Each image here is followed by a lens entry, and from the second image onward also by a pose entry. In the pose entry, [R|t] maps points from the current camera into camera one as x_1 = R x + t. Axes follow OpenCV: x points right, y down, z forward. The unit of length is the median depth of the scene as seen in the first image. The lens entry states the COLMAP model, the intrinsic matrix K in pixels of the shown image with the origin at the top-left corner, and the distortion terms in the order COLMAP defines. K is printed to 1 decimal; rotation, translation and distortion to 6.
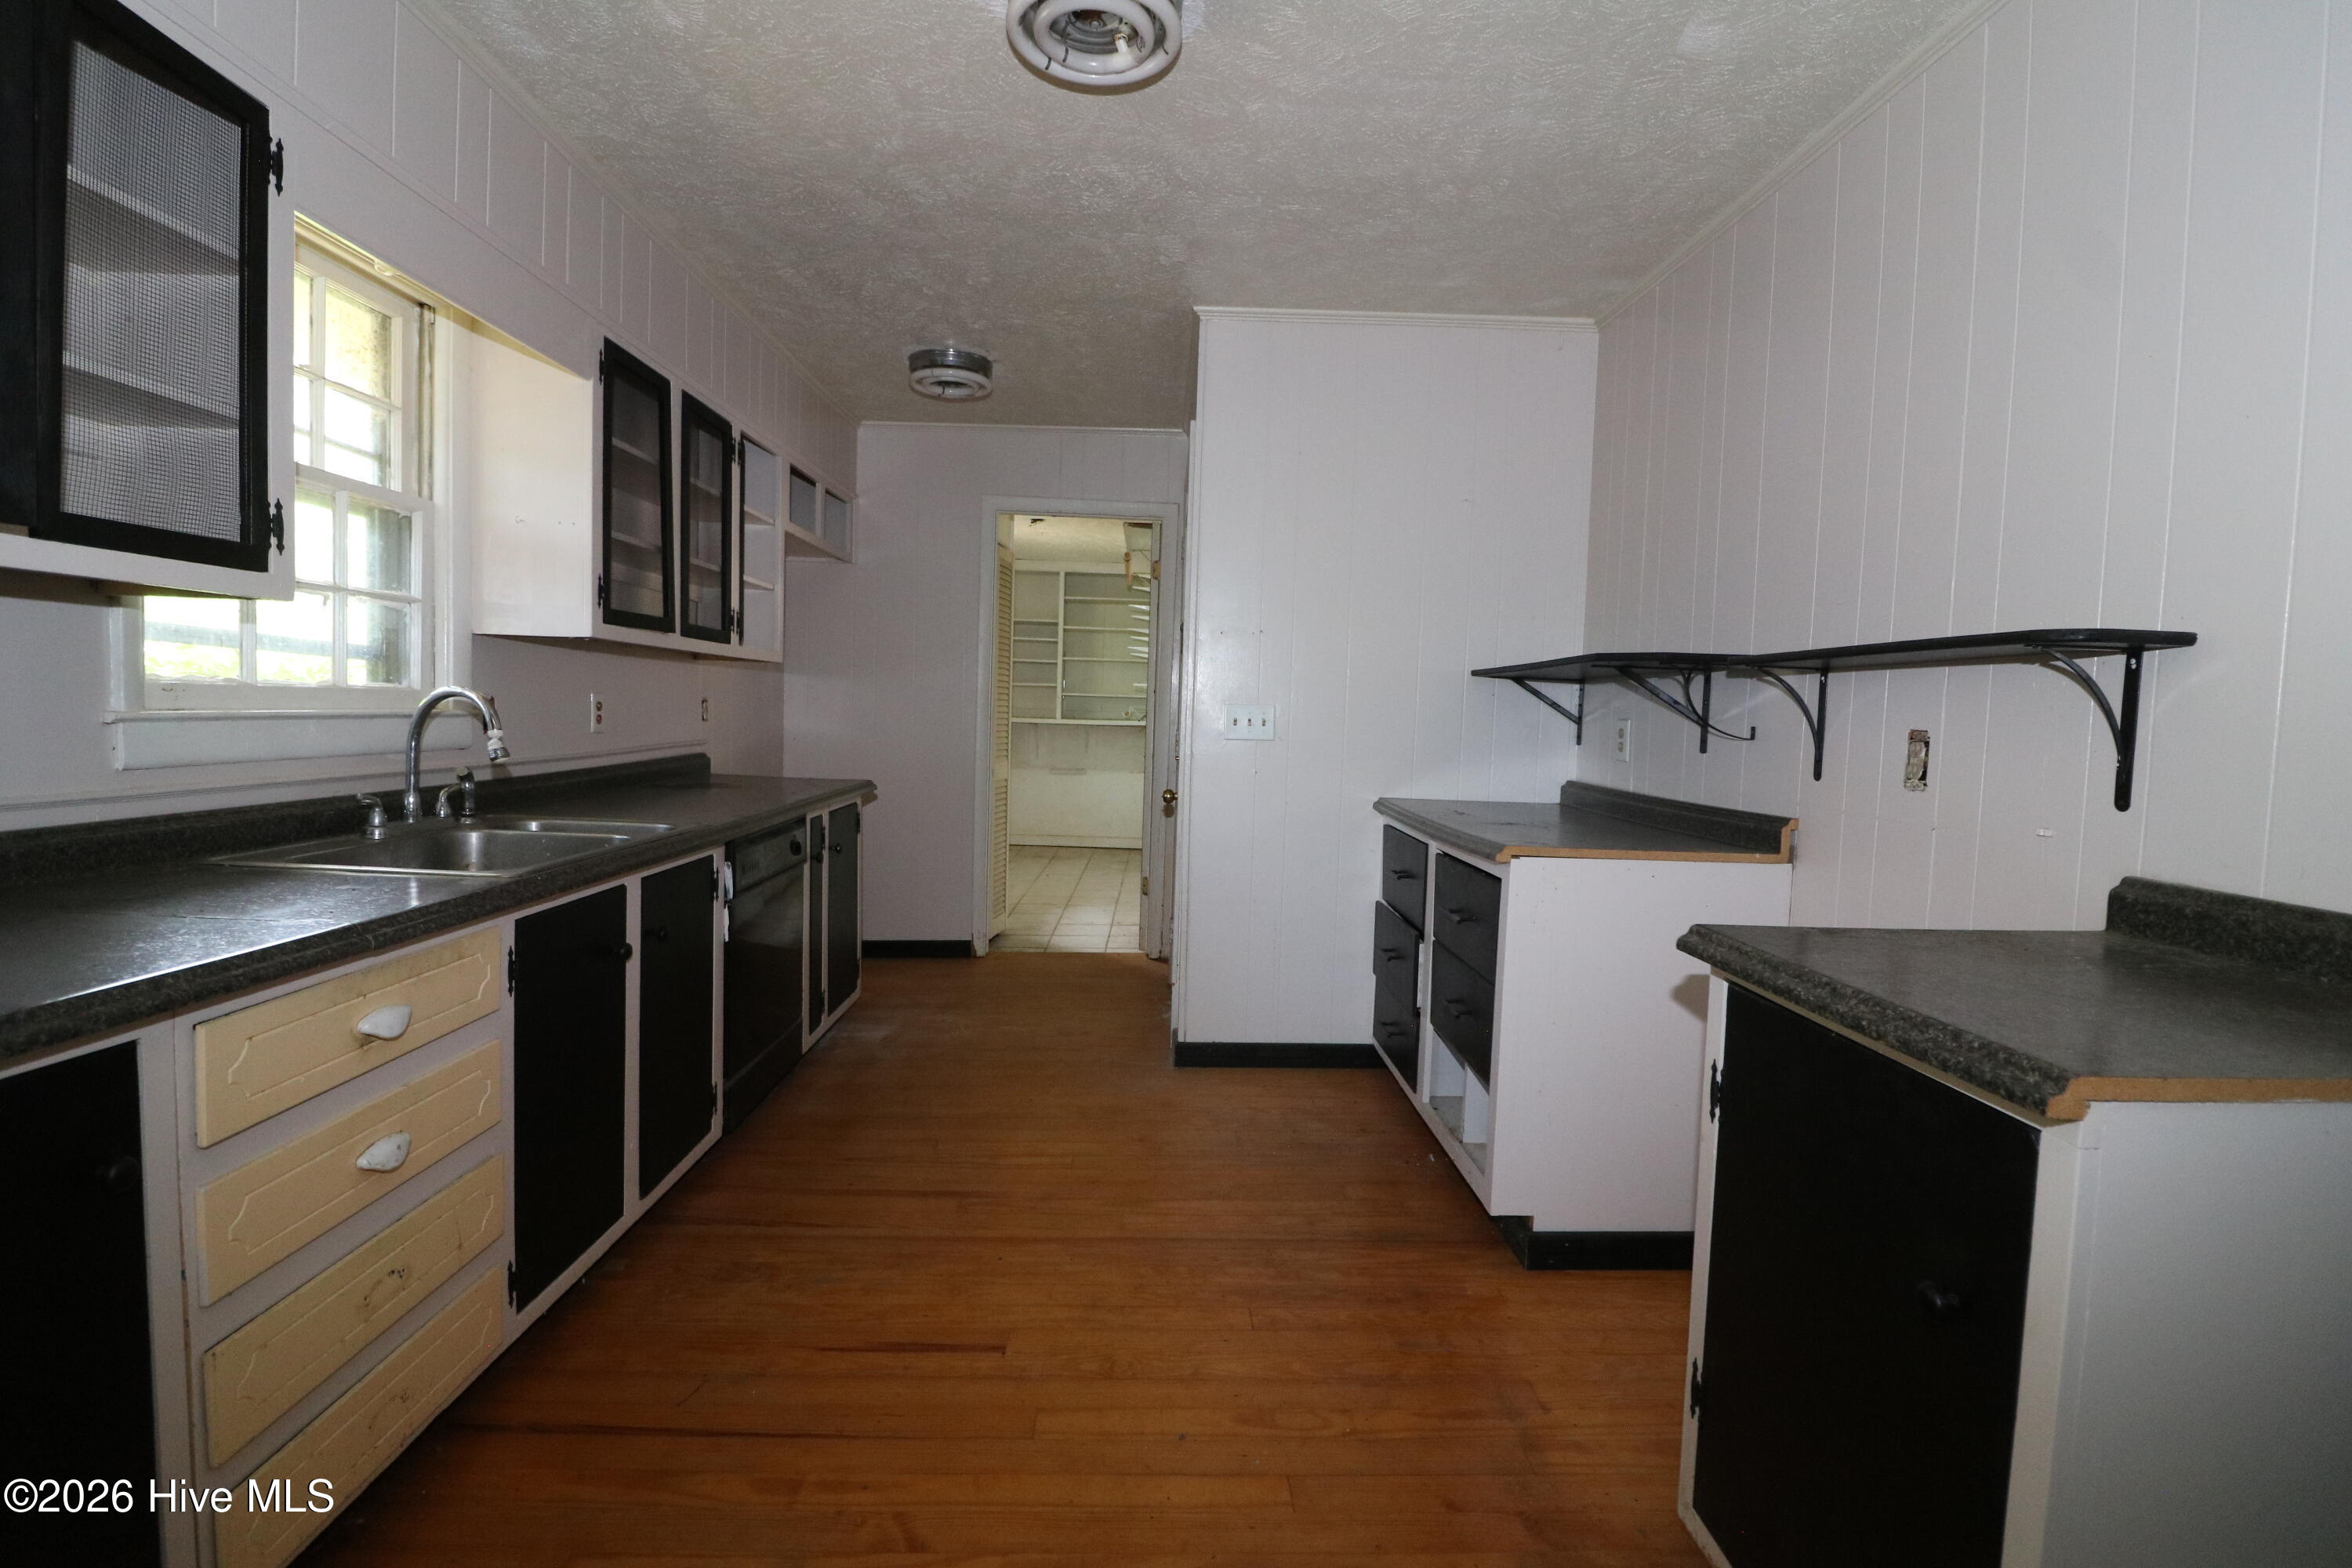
lens RADIAL K [[1088.3, 0, 1187.7], [0, 1088.3, 787.5], [0, 0, 1]] dist [0.001357, -0.015683]
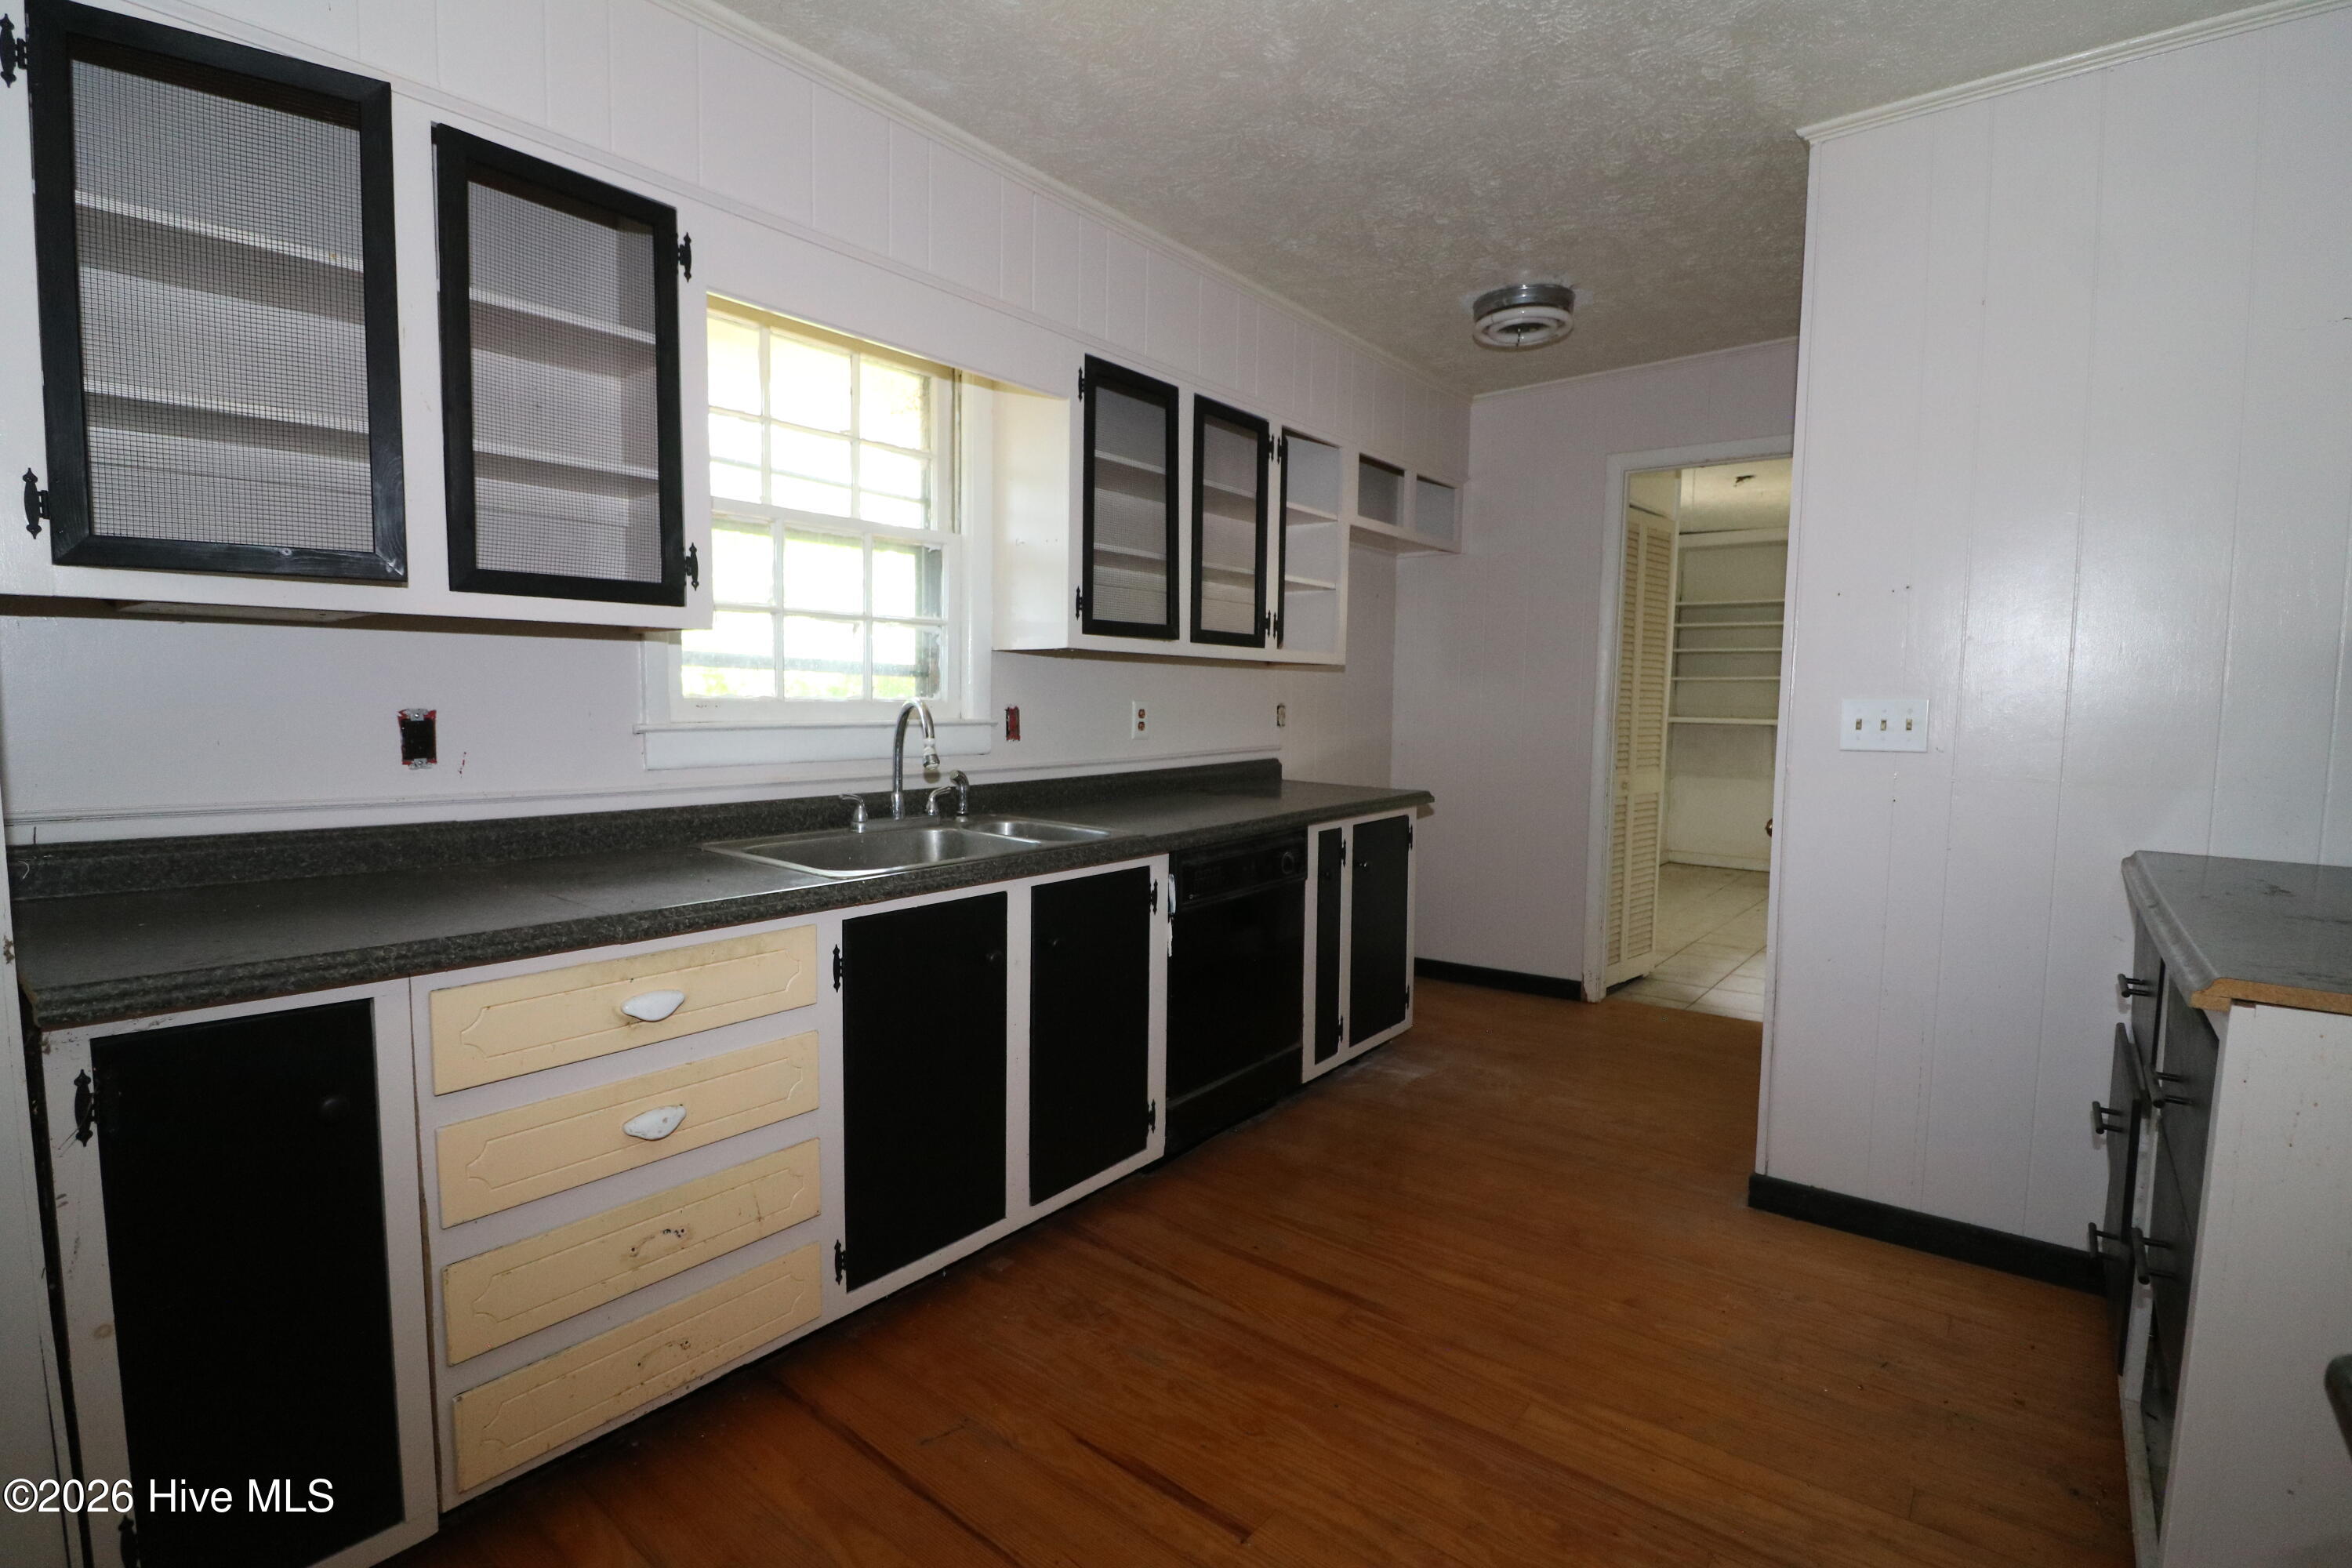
lens RADIAL K [[1088.3, 0, 1187.7], [0, 1088.3, 787.5], [0, 0, 1]] dist [0.001357, -0.015683]
pose [[0.760466, 0.031107, -0.648632, 0.226742], [-0.032014, 0.999433, 0.010397, -0.020417], [0.648588, 0.012859, 0.761031, 0.296744]]
